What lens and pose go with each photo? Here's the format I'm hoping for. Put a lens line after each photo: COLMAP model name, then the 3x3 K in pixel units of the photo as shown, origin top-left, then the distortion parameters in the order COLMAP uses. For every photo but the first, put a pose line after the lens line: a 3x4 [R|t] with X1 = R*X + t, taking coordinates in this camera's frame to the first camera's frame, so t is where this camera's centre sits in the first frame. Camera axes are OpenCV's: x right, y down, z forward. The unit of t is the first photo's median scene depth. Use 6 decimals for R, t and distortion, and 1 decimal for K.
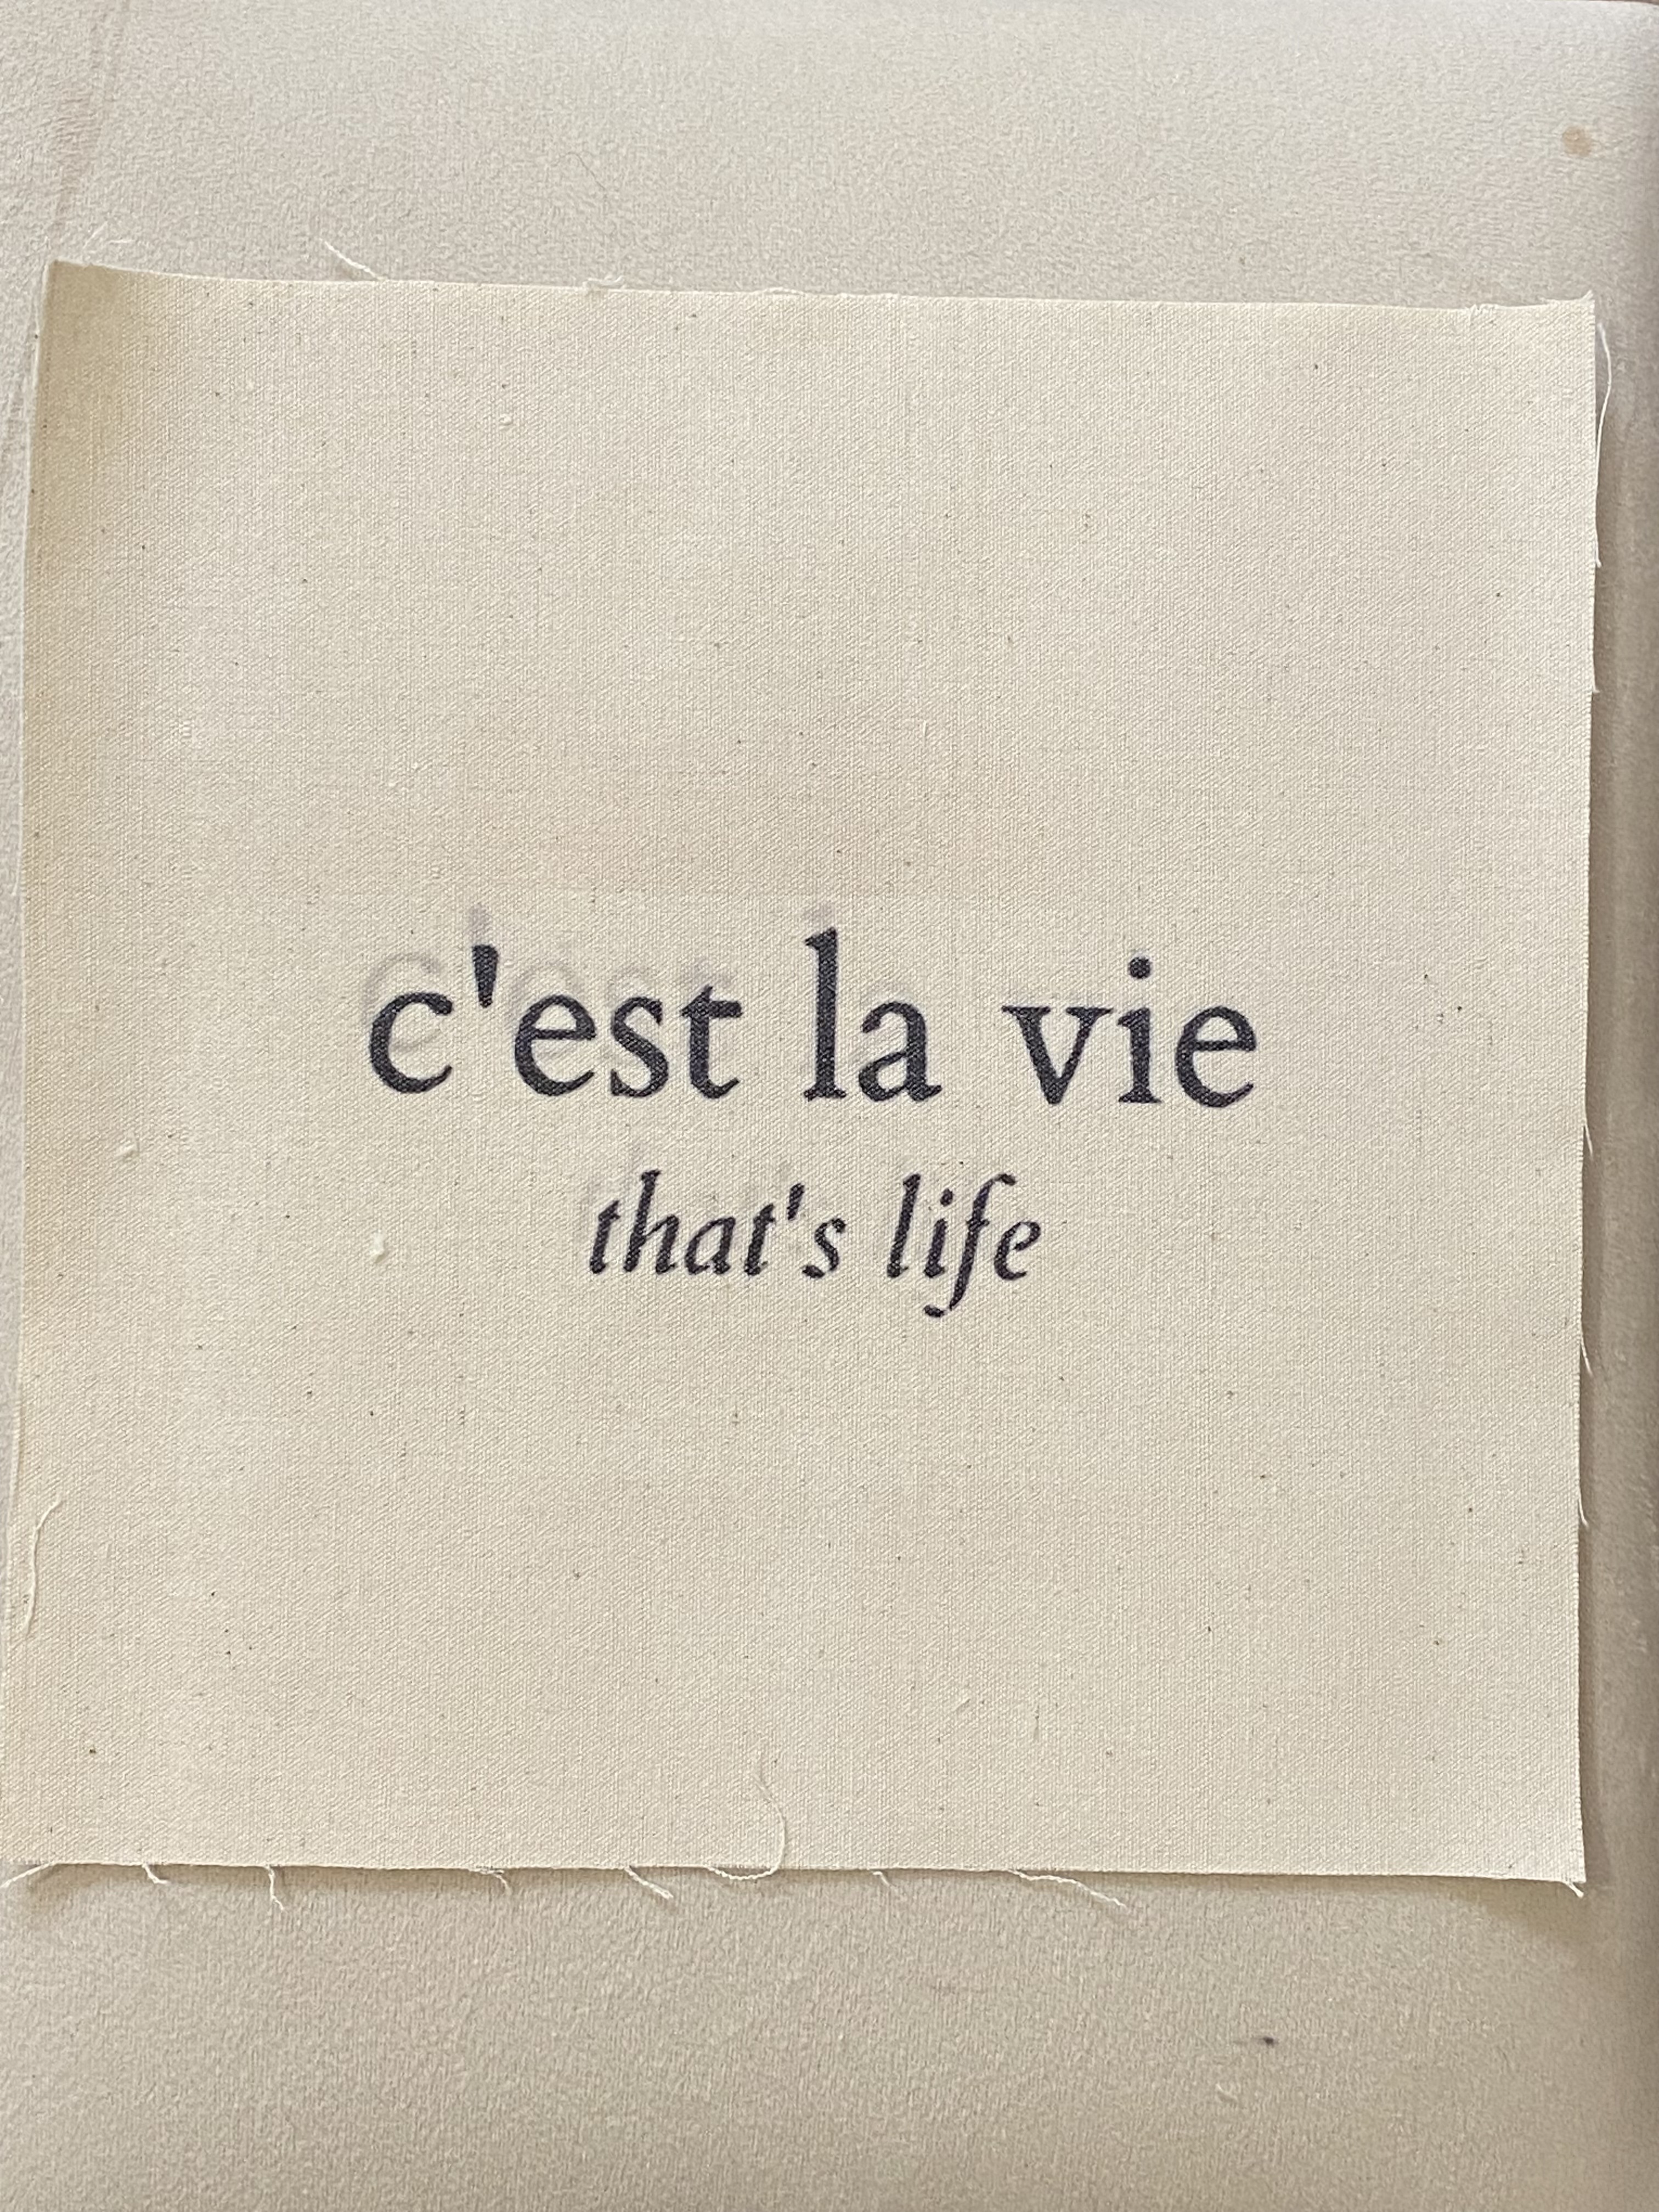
lens RADIAL K [[3447.0, 0, 849.6], [0, 3447.0, 1059.7], [0, 0, 1]] dist [-0.048759, 0.000000]
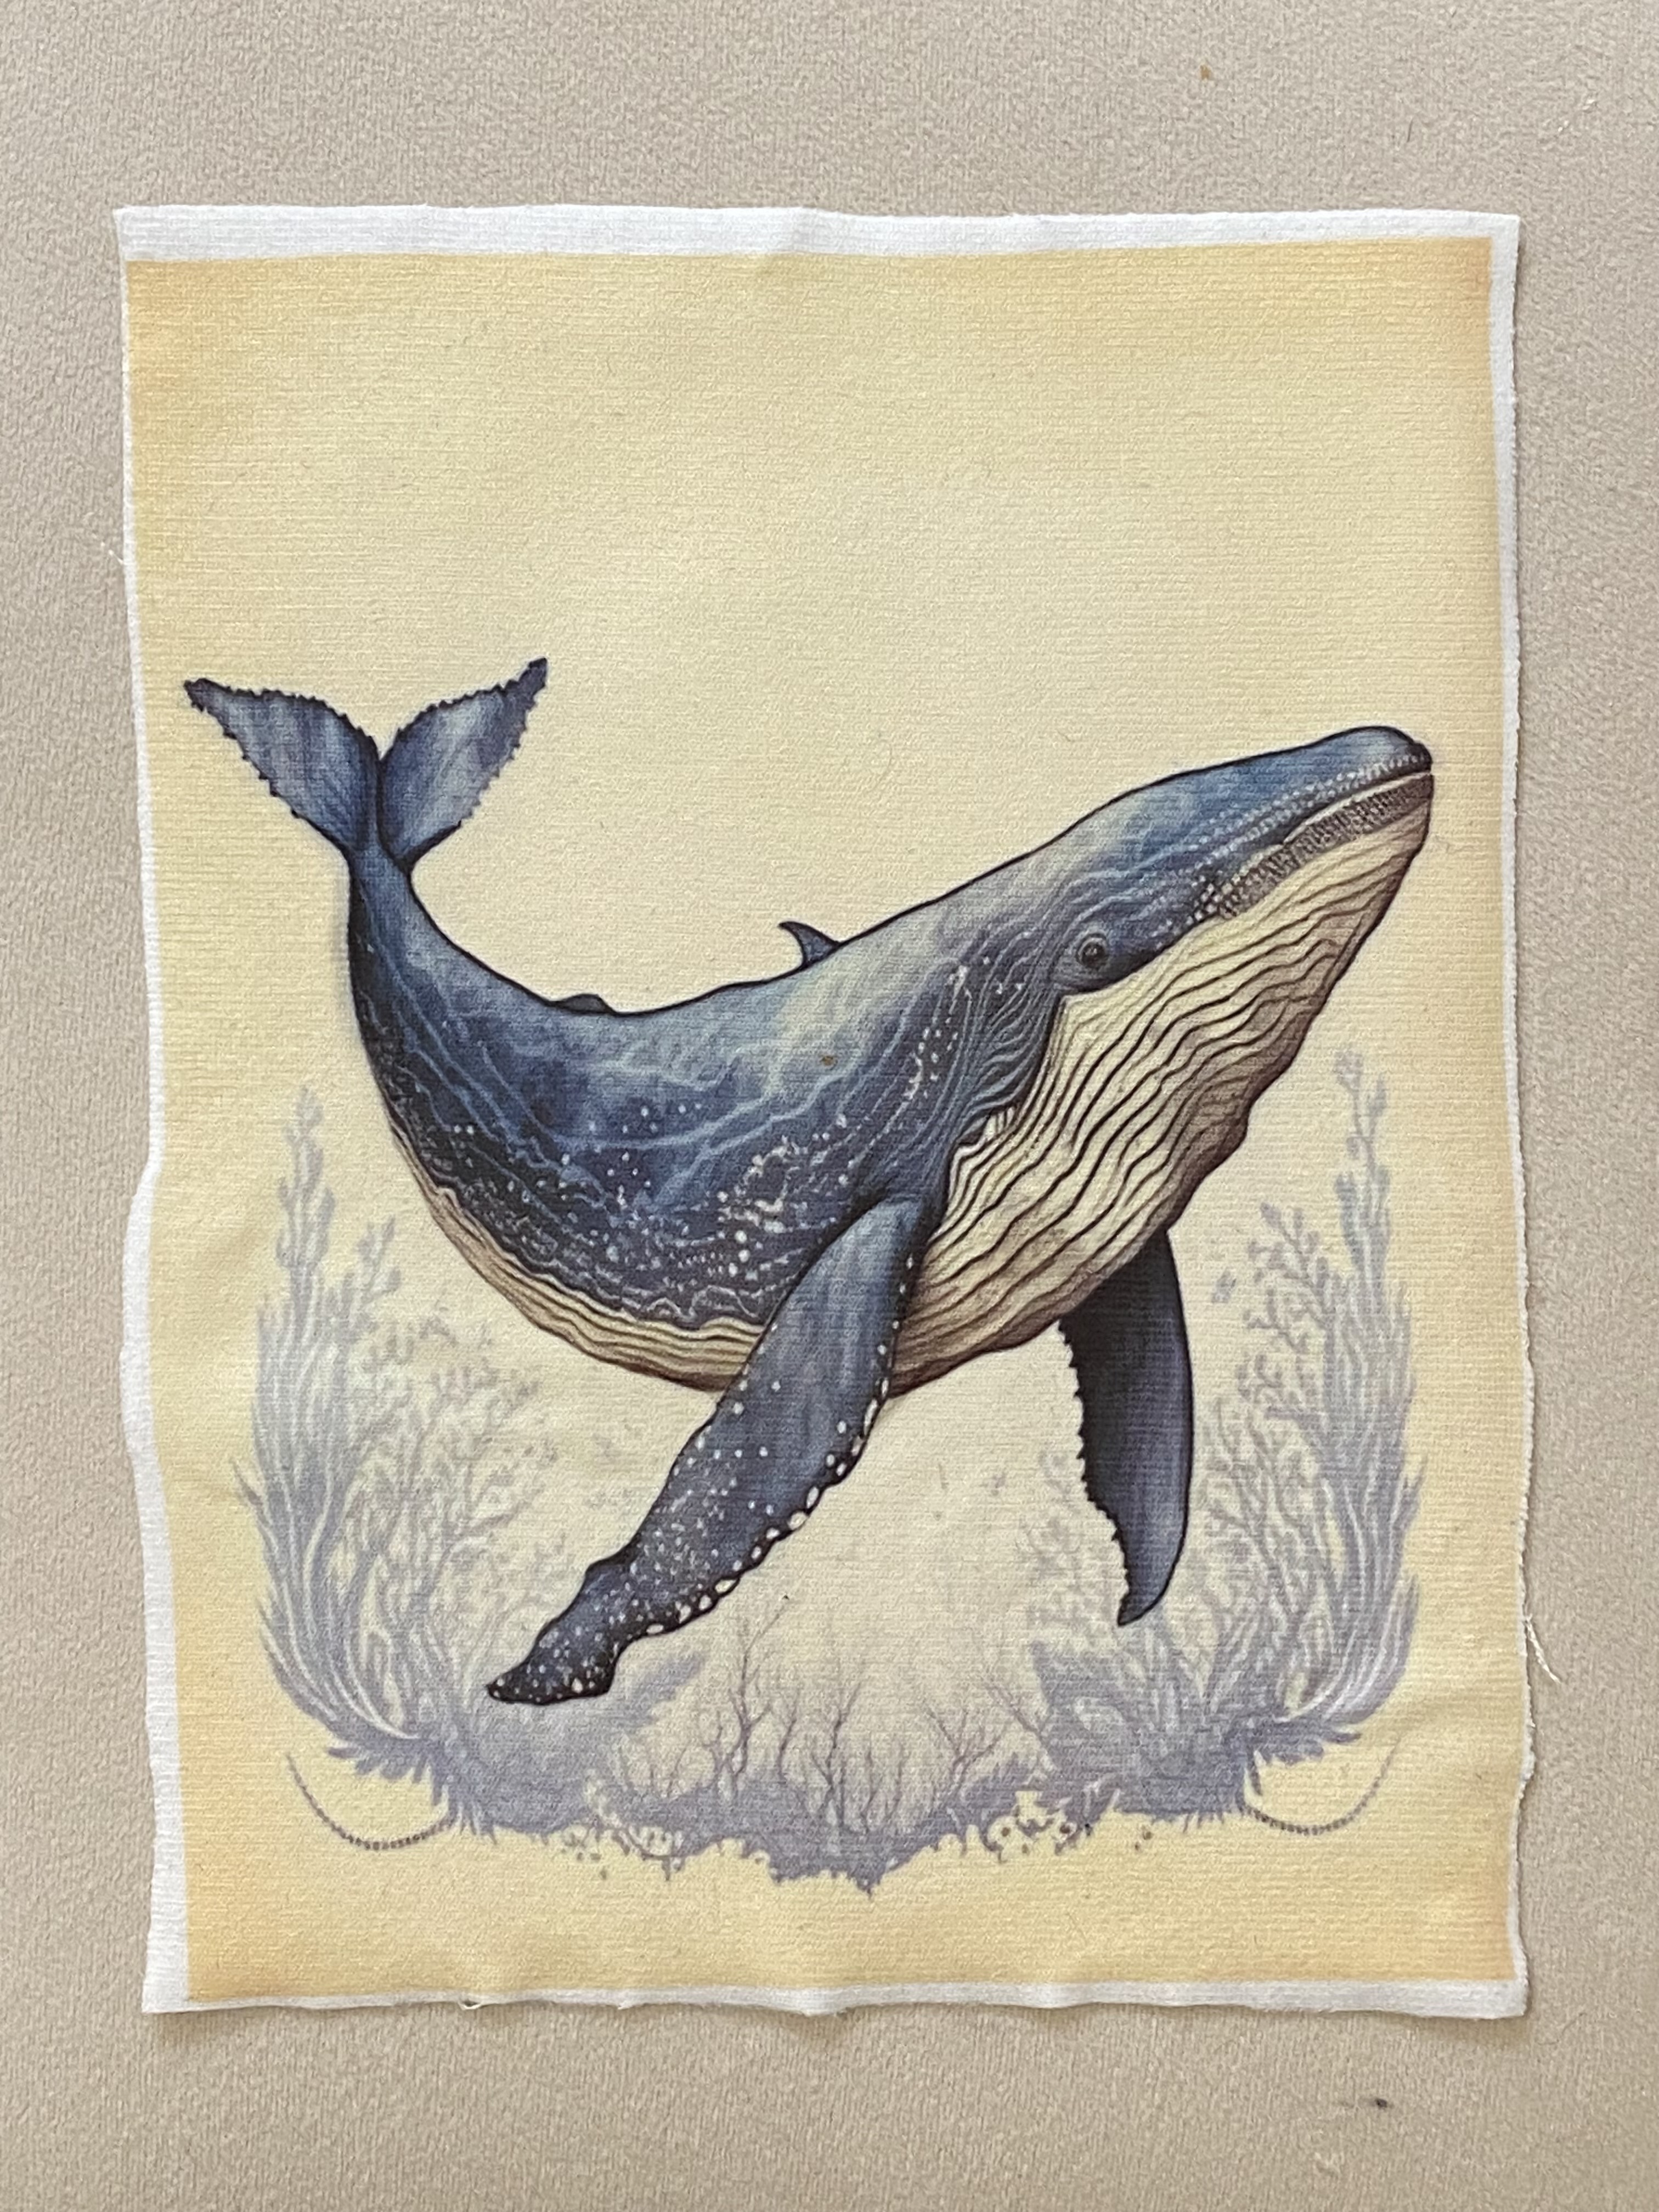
lens RADIAL K [[3447.0, 0, 877.1], [0, 3447.0, 1084.5], [0, 0, 1]] dist [-0.048759, 0.000000]
pose [[0.999320, 0.031253, -0.019565, 0.010409], [-0.029892, 0.997349, 0.066341, -0.007437], [0.021586, -0.065712, 0.997605, 0.196578]]
